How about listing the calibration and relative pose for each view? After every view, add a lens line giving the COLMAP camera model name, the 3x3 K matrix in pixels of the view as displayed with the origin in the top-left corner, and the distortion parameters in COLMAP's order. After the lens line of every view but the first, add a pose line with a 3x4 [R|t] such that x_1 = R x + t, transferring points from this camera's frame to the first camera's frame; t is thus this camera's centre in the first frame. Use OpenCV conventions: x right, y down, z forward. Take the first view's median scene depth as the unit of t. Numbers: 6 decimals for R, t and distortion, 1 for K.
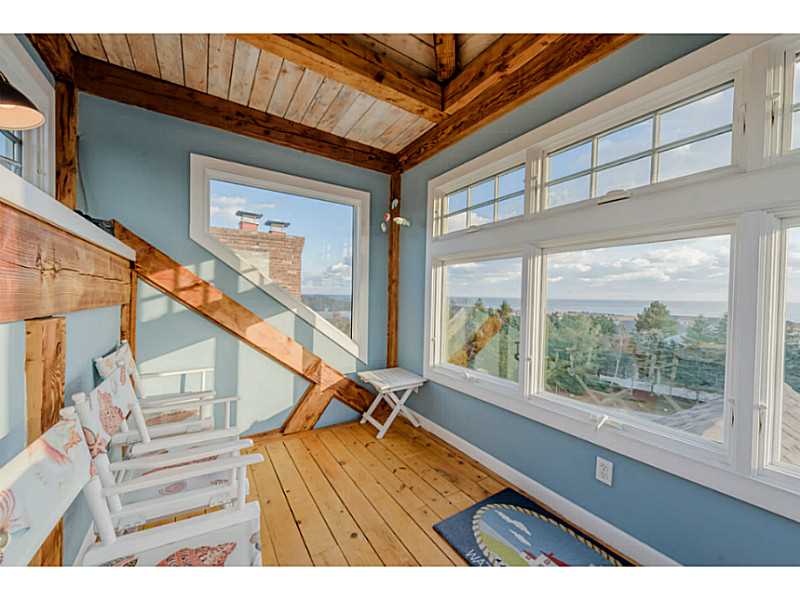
lens RADIAL K [[313.0, 0, 401.5], [0, 313.0, 297.8], [0, 0, 1]] dist [0.002380, -0.000483]
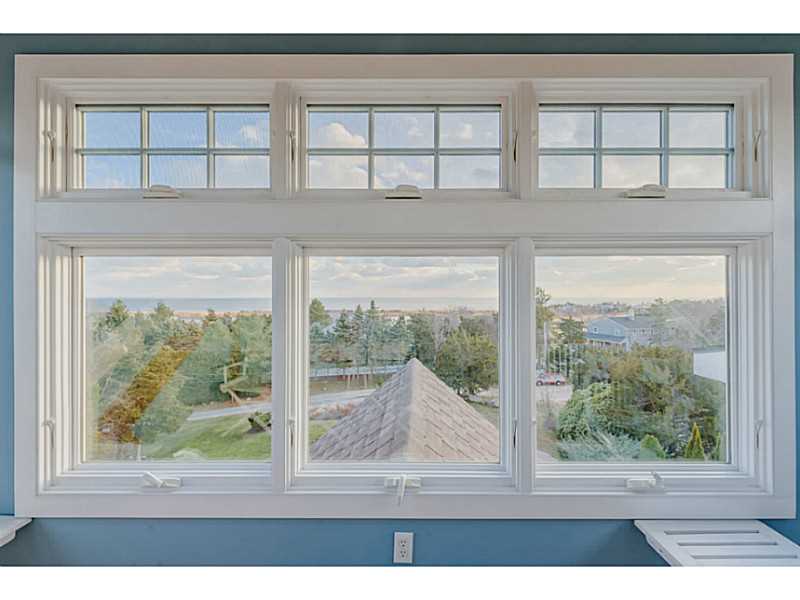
lens RADIAL K [[313.0, 0, 401.5], [0, 313.0, 297.8], [0, 0, 1]] dist [0.002380, -0.000483]
pose [[0.547970, -0.023429, 0.836170, 0.008034], [0.014535, 0.999723, 0.018487, -0.044198], [-0.836372, 0.002024, 0.548159, 0.341253]]
